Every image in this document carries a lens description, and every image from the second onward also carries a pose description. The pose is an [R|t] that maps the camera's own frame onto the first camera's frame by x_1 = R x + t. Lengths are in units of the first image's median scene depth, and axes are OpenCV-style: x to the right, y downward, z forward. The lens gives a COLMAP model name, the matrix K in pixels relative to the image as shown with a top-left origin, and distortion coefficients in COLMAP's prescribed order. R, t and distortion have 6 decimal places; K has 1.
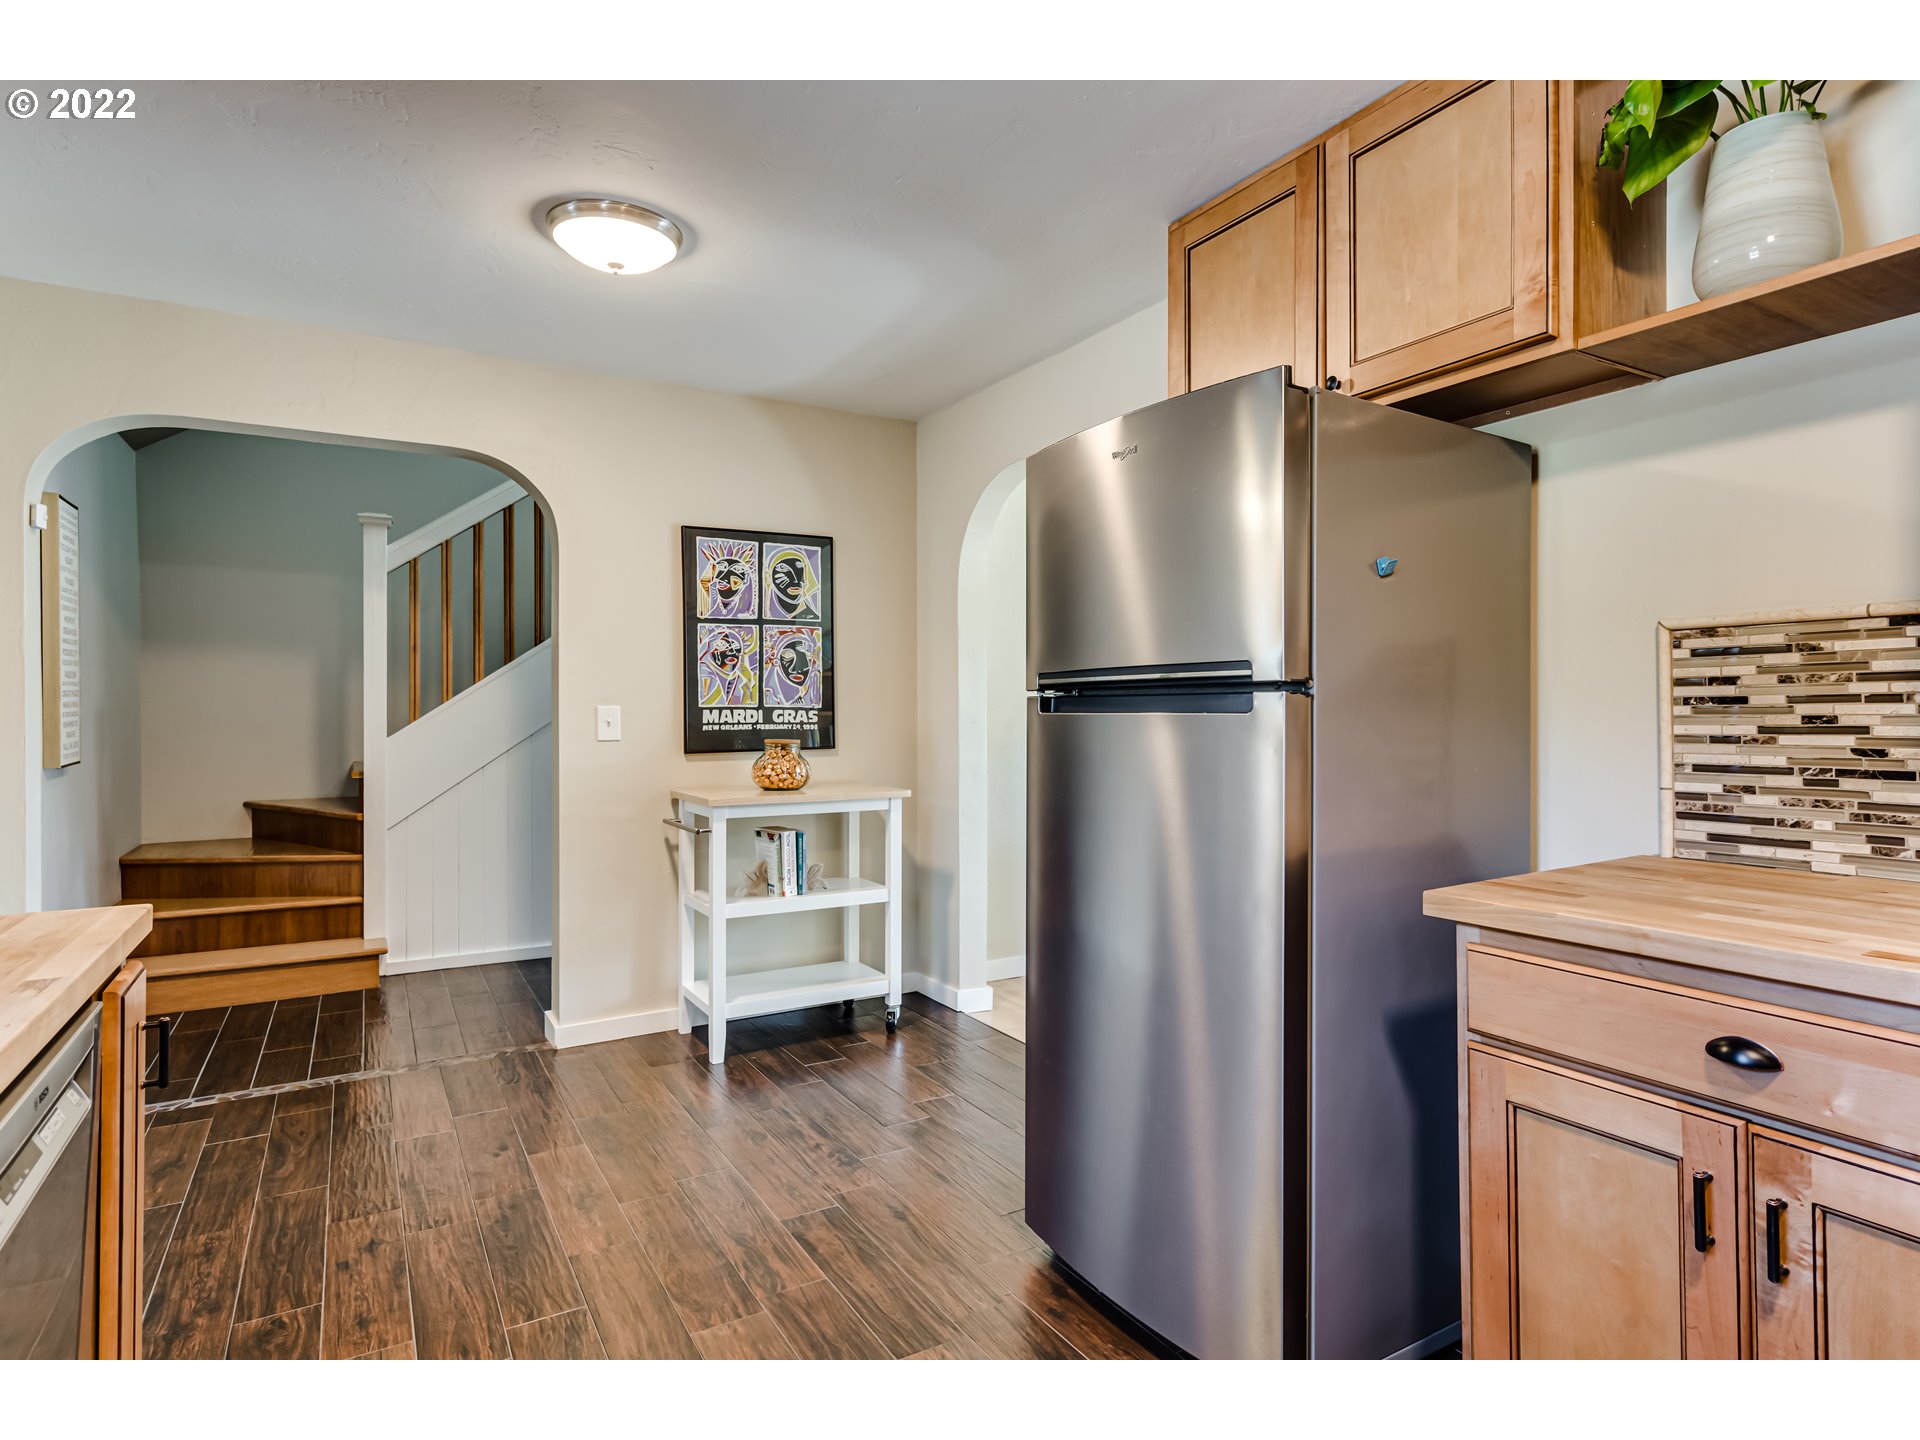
lens RADIAL K [[1033.0, 0, 964.2], [0, 1033.0, 705.1], [0, 0, 1]] dist [0.003413, 0.000756]
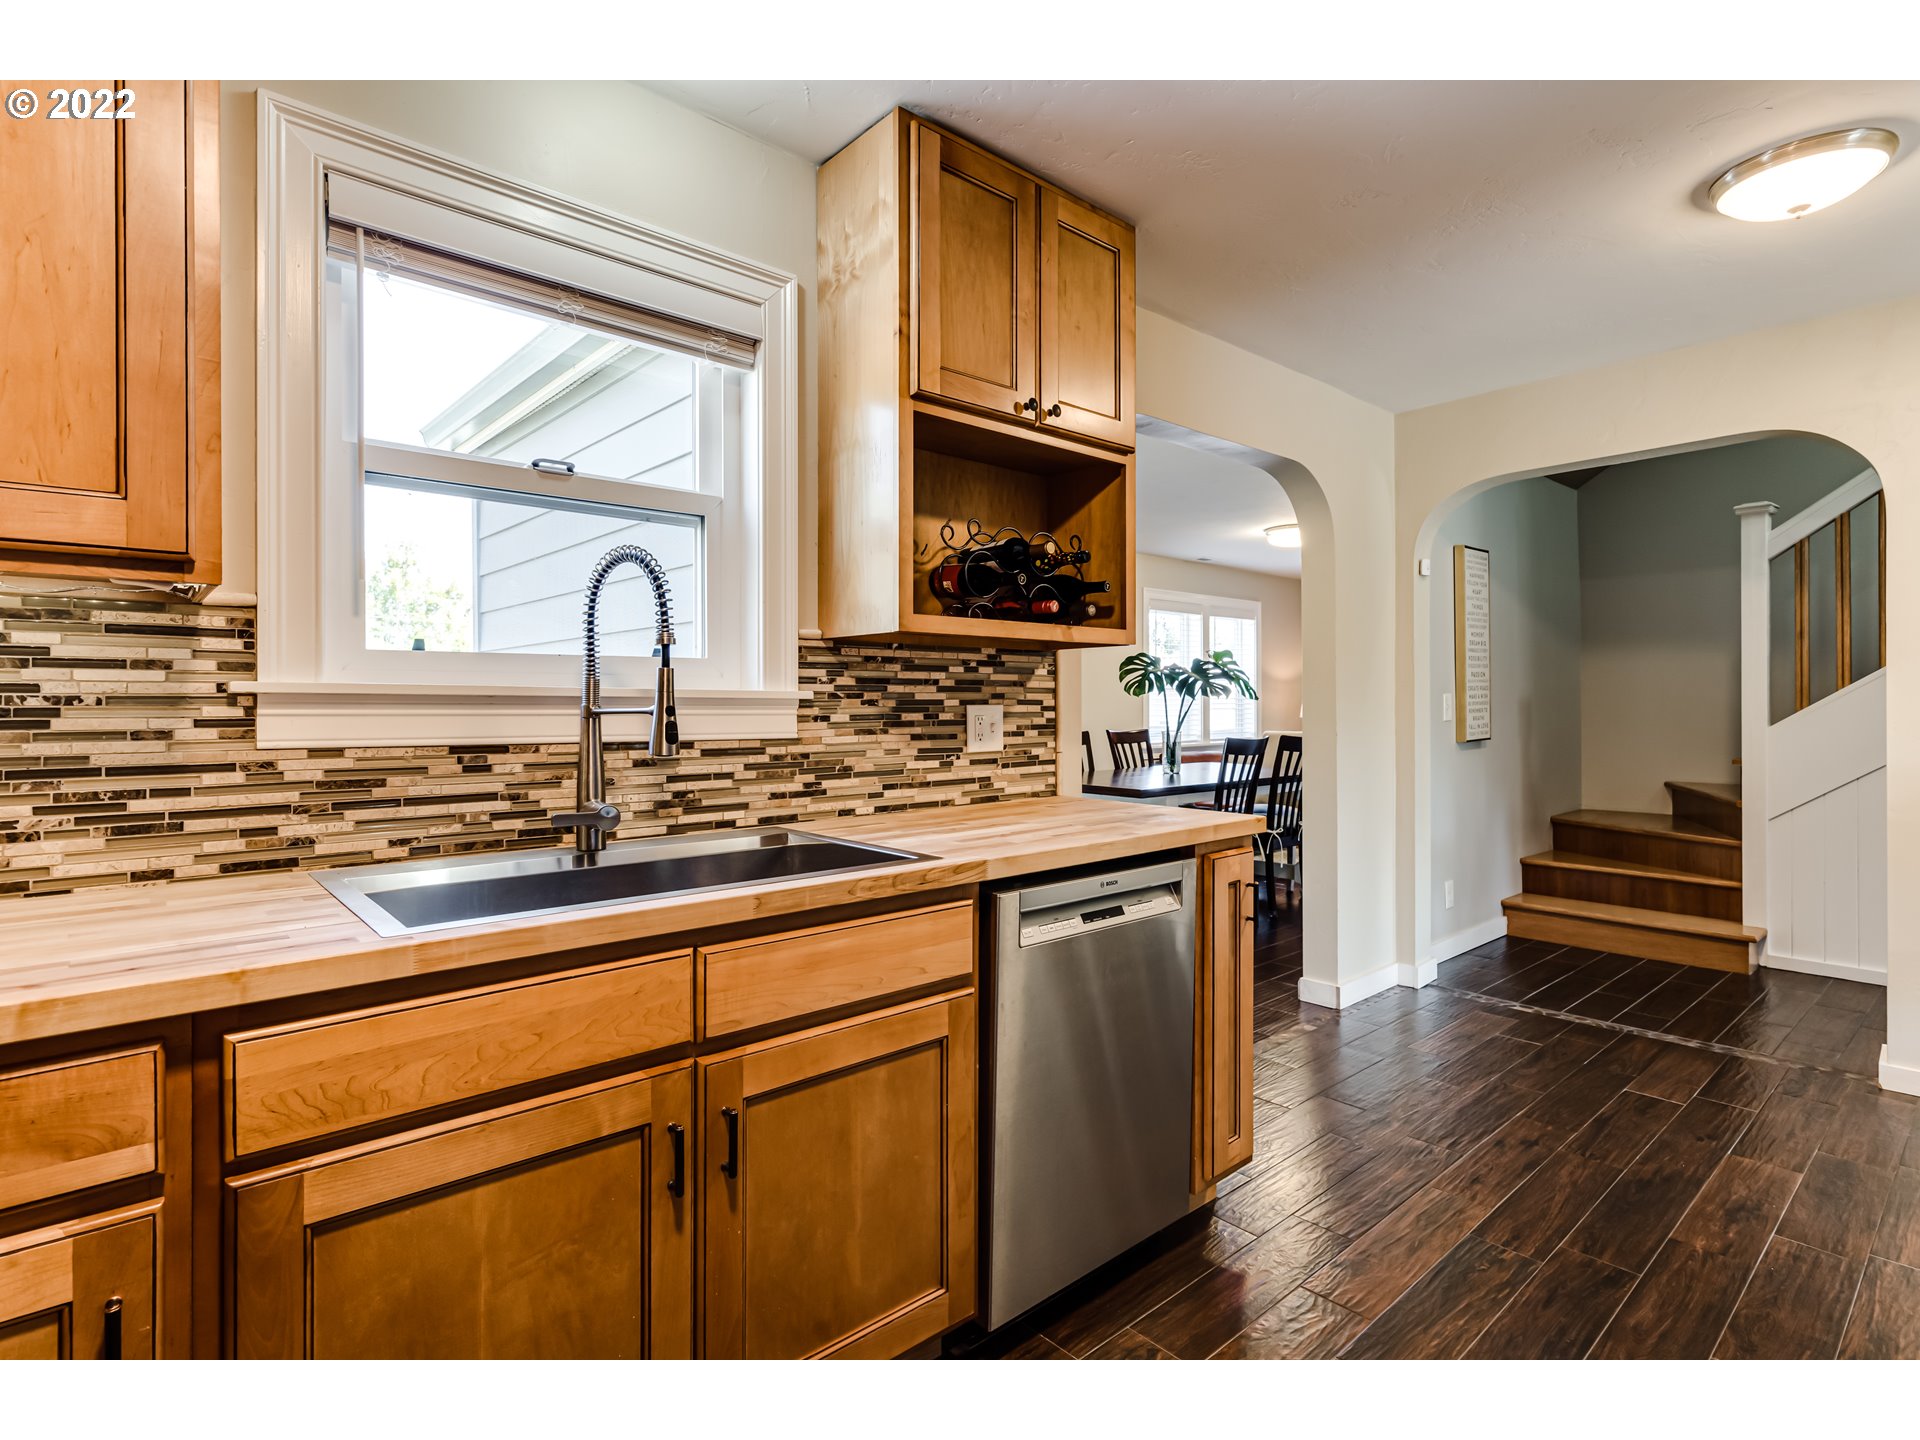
lens RADIAL K [[972.2, 0, 964.5], [0, 972.2, 704.0], [0, 0, 1]] dist [0.000852, 0.003021]
pose [[0.191789, 0.002957, -0.981432, 0.229892], [0.008143, 0.999956, 0.004604, -0.001160], [0.981402, -0.008875, 0.191756, 0.075284]]
